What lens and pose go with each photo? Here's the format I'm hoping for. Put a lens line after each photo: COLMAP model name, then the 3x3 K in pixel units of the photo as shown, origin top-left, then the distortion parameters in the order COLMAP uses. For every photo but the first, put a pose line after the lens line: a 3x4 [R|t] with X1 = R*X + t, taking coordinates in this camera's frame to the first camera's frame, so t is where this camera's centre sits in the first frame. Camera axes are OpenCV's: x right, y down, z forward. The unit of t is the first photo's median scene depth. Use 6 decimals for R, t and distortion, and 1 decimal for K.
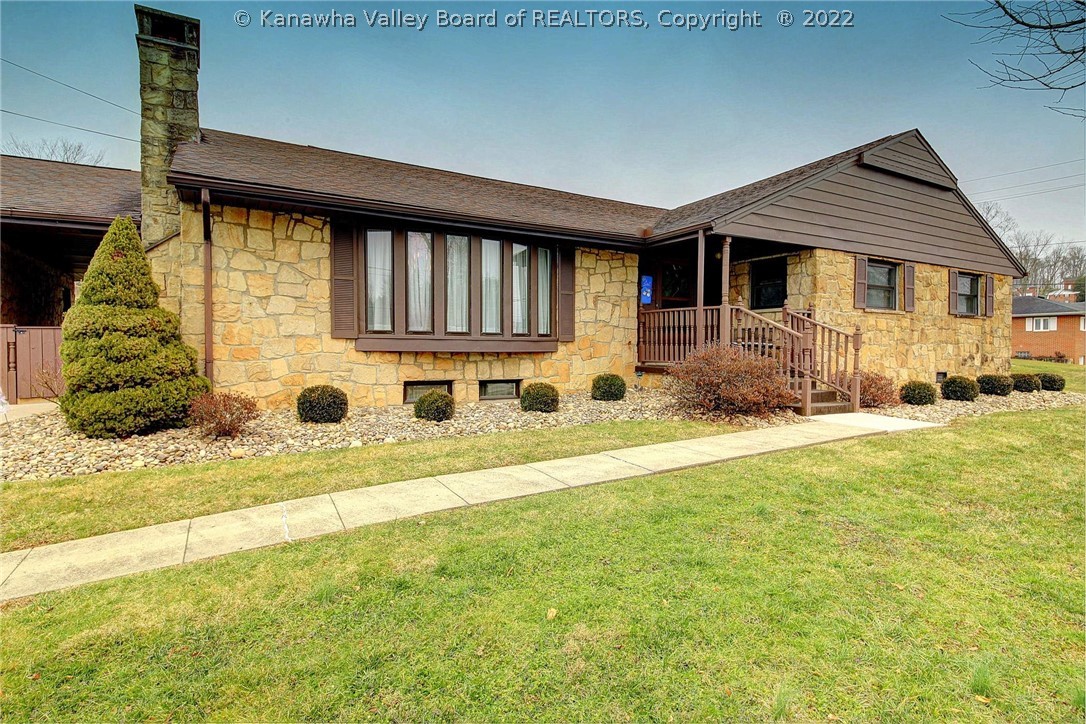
lens RADIAL K [[580.7, 0, 543.0], [0, 580.7, 362.0], [0, 0, 1]] dist [0.012475, -0.000852]
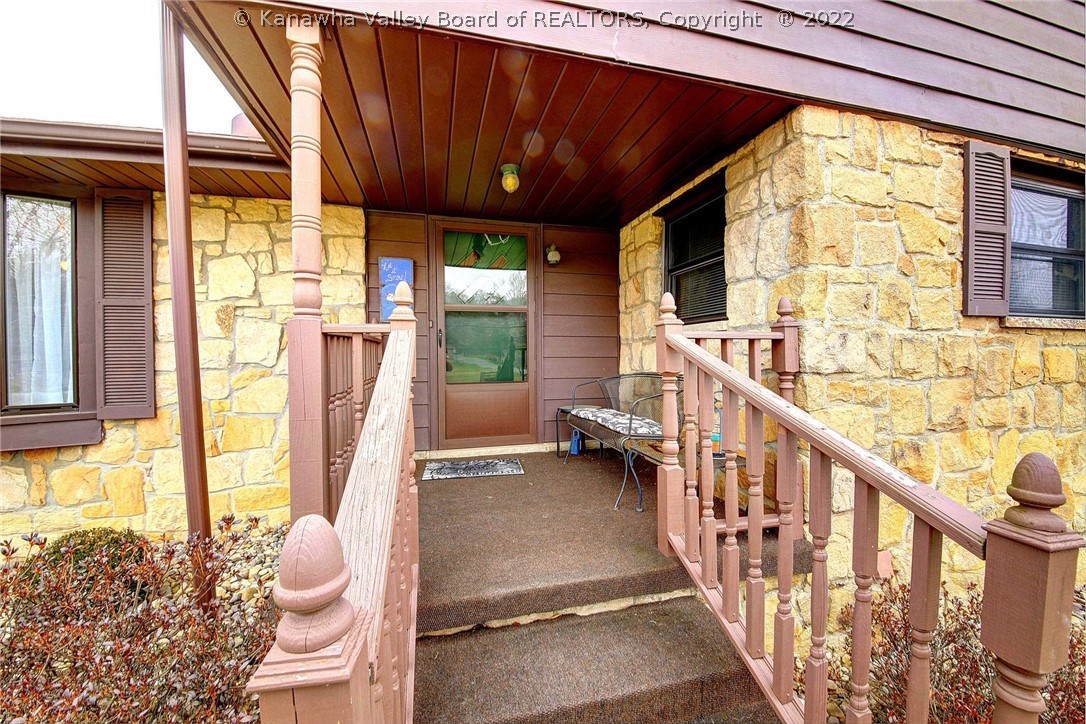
lens RADIAL K [[432.3, 0, 556.2], [0, 432.3, 365.2], [0, 0, 1]] dist [-0.027050, -0.000185]
pose [[0.963113, -0.003122, -0.269078, 0.454930], [0.002446, 0.999993, -0.002847, -0.078374], [0.269085, 0.002084, 0.963114, 0.857489]]
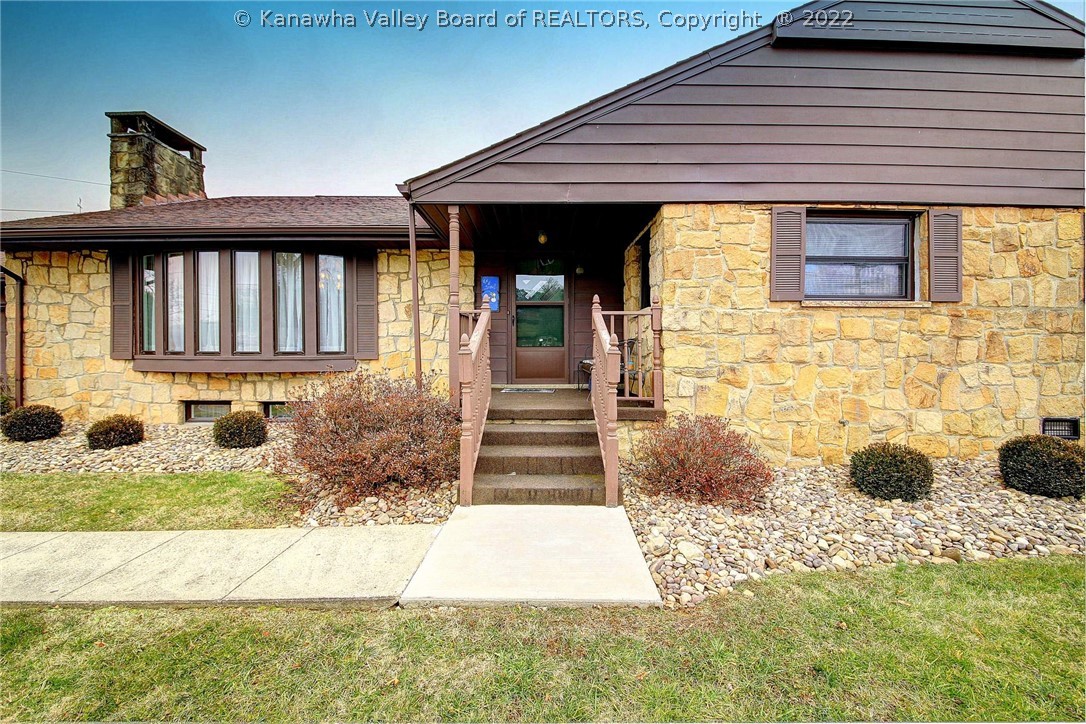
lens RADIAL K [[447.3, 0, 543.0], [0, 447.3, 362.0], [0, 0, 1]] dist [-0.015157, -0.000466]
pose [[0.859513, 0.008349, -0.511046, 0.660612], [-0.008211, 0.999963, 0.002525, -0.038969], [0.511048, 0.002026, 0.859550, 0.607421]]
